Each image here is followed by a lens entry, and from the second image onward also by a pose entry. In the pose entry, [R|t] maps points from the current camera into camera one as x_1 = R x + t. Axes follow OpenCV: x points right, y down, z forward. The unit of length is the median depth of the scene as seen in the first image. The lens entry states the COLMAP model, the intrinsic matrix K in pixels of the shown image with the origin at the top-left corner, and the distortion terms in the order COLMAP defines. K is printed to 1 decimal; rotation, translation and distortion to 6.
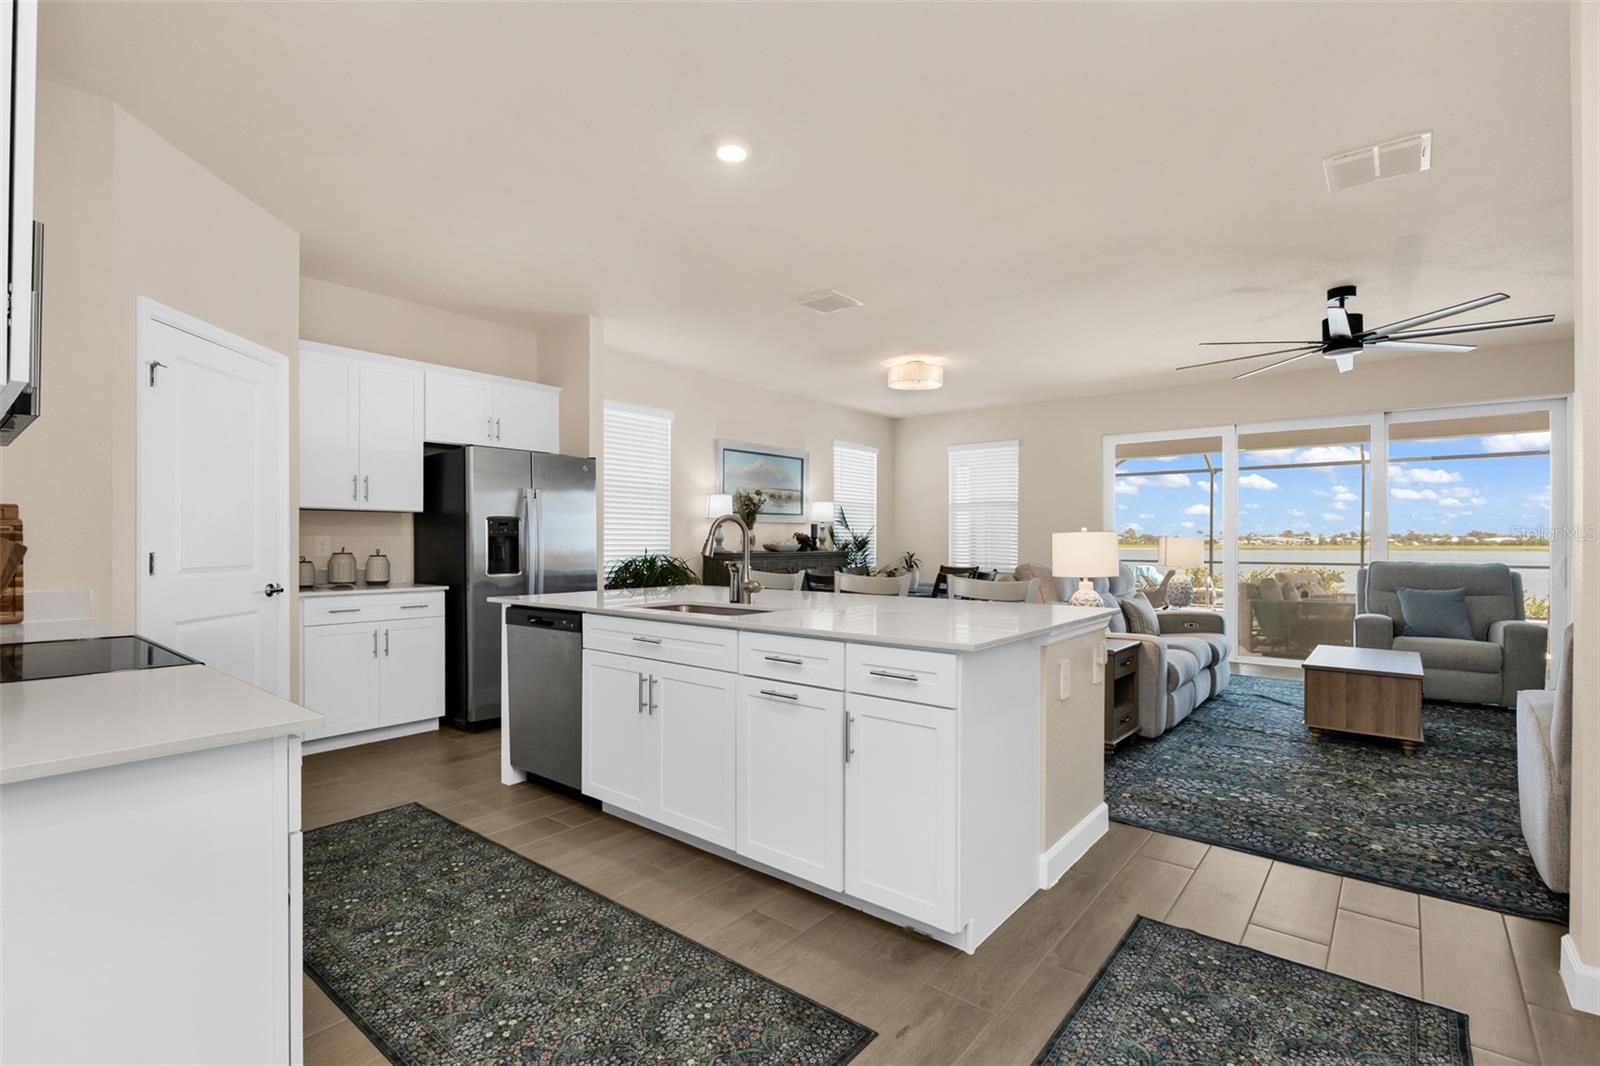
lens RADIAL K [[731.1, 0, 792.6], [0, 731.1, 539.2], [0, 0, 1]] dist [-0.002071, -0.001056]
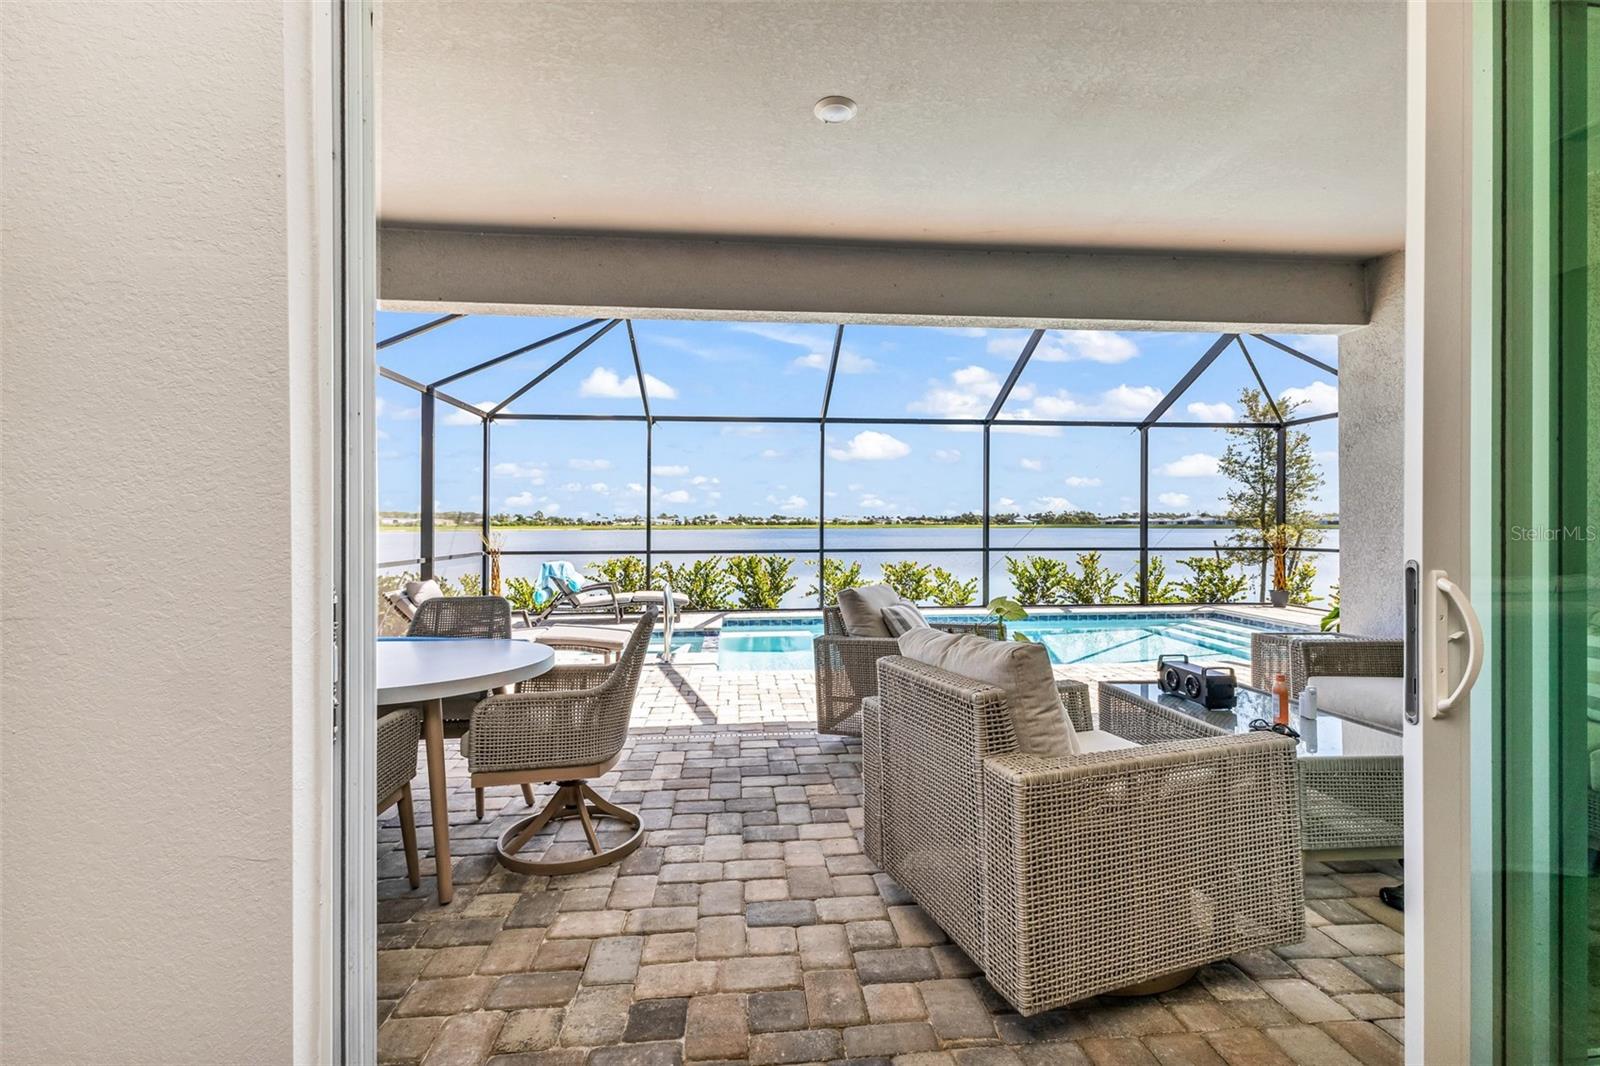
lens RADIAL K [[694.7, 0, 803.7], [0, 694.7, 525.2], [0, 0, 1]] dist [0.001075, 0.000019]
pose [[0.699000, -0.006359, 0.715093, 0.684706], [0.002141, 0.999975, 0.006800, 0.005292], [-0.715119, -0.003223, 0.698996, 1.448319]]
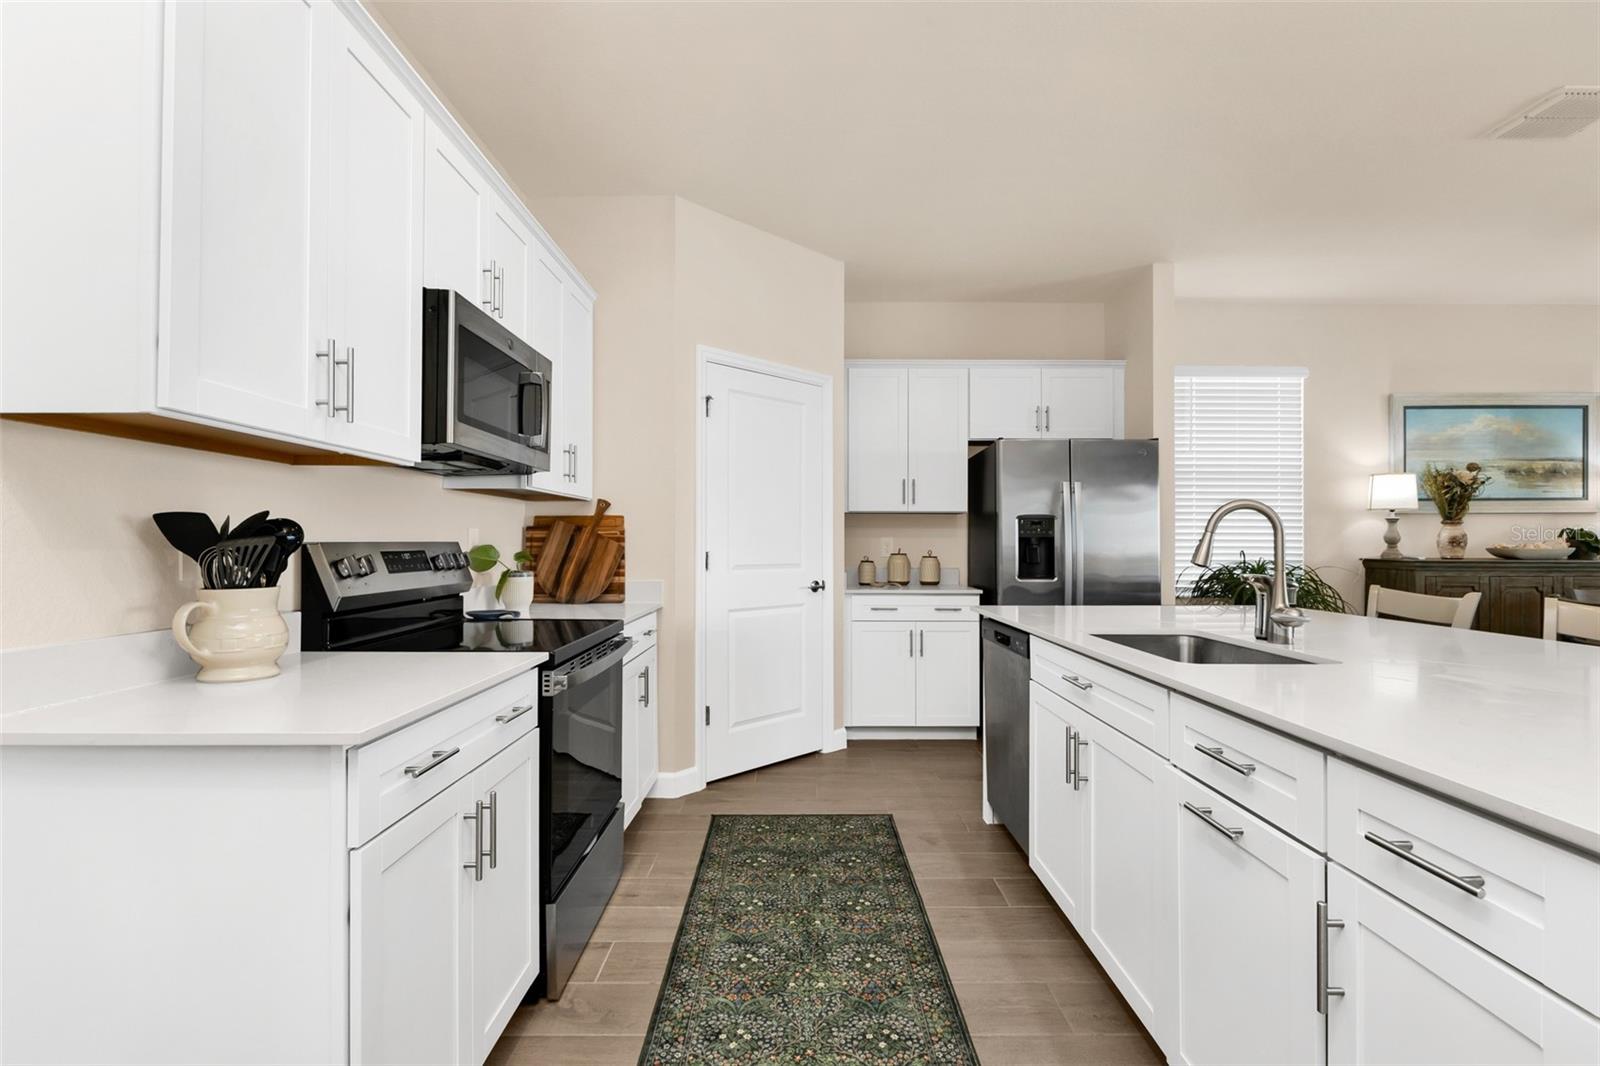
lens RADIAL K [[731.1, 0, 799.8], [0, 731.1, 536.2], [0, 0, 1]] dist [-0.002071, -0.001056]
pose [[0.641035, -0.007049, -0.767479, 0.105614], [0.002157, 0.999970, -0.007382, 0.000844], [0.767508, 0.003076, 0.641032, 0.209767]]
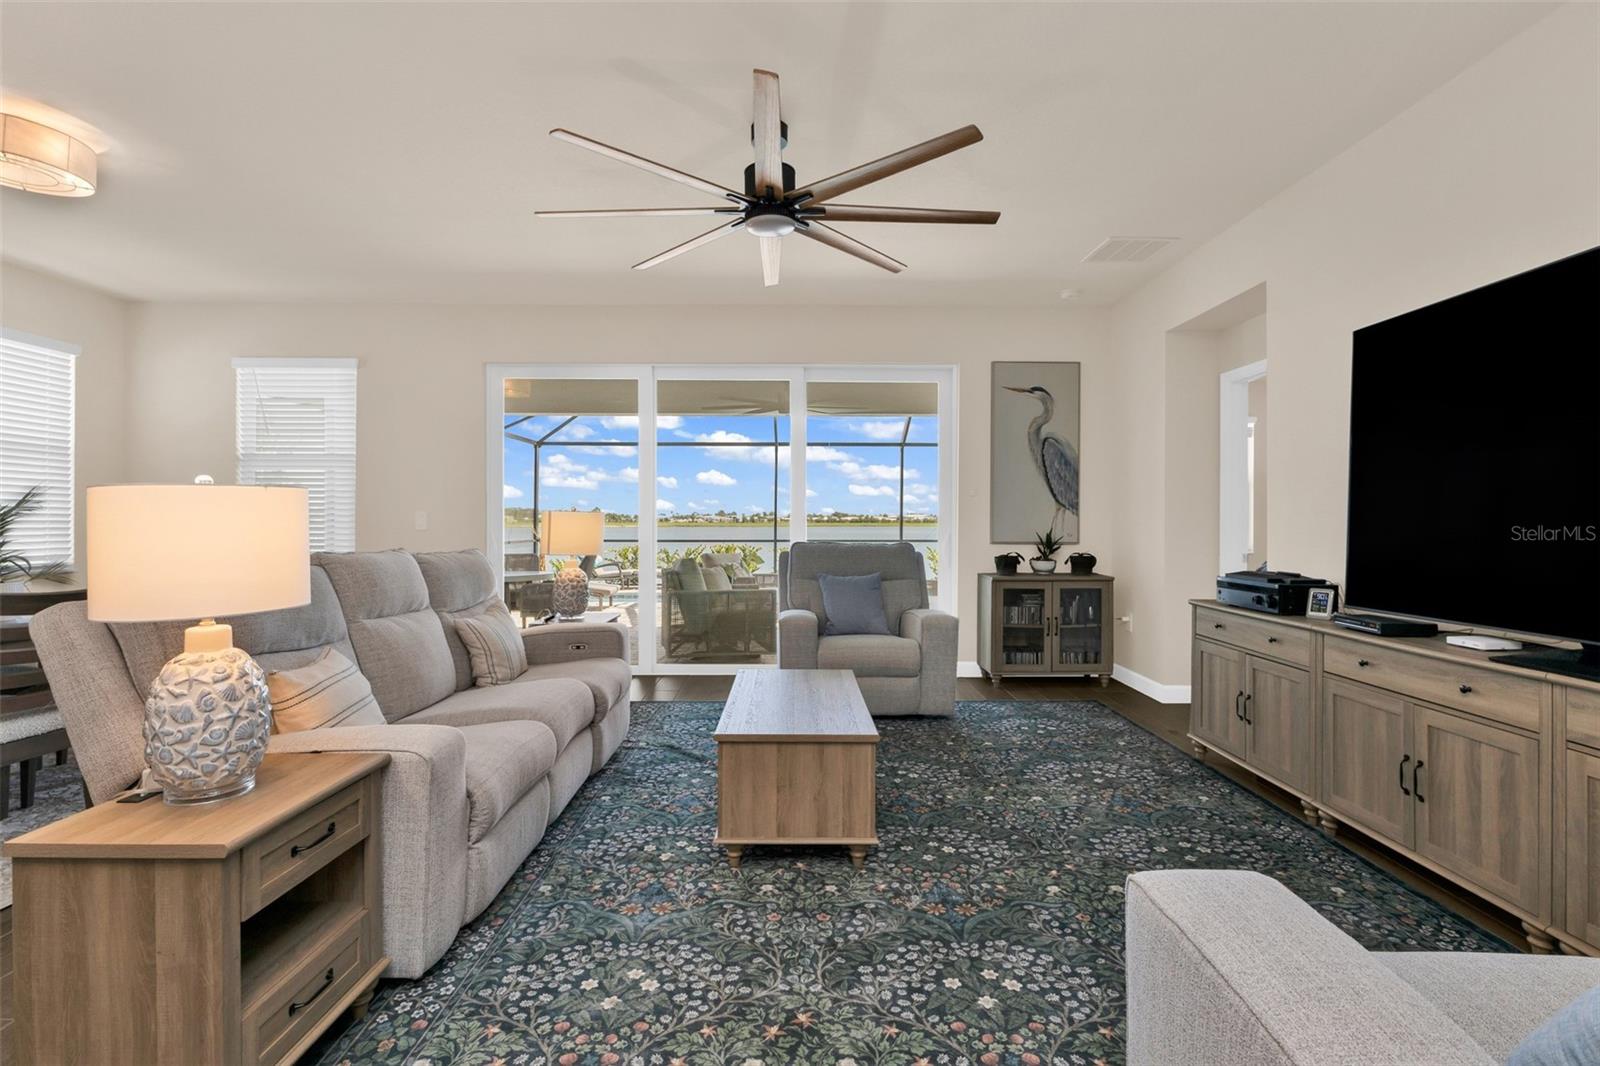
lens RADIAL K [[731.1, 0, 797.1], [0, 731.1, 522.2], [0, 0, 1]] dist [-0.002071, -0.001056]
pose [[0.765336, -0.002240, 0.643627, 0.358001], [-0.001830, 0.999982, 0.005657, 0.004435], [-0.643628, -0.005507, 0.765319, 0.492125]]
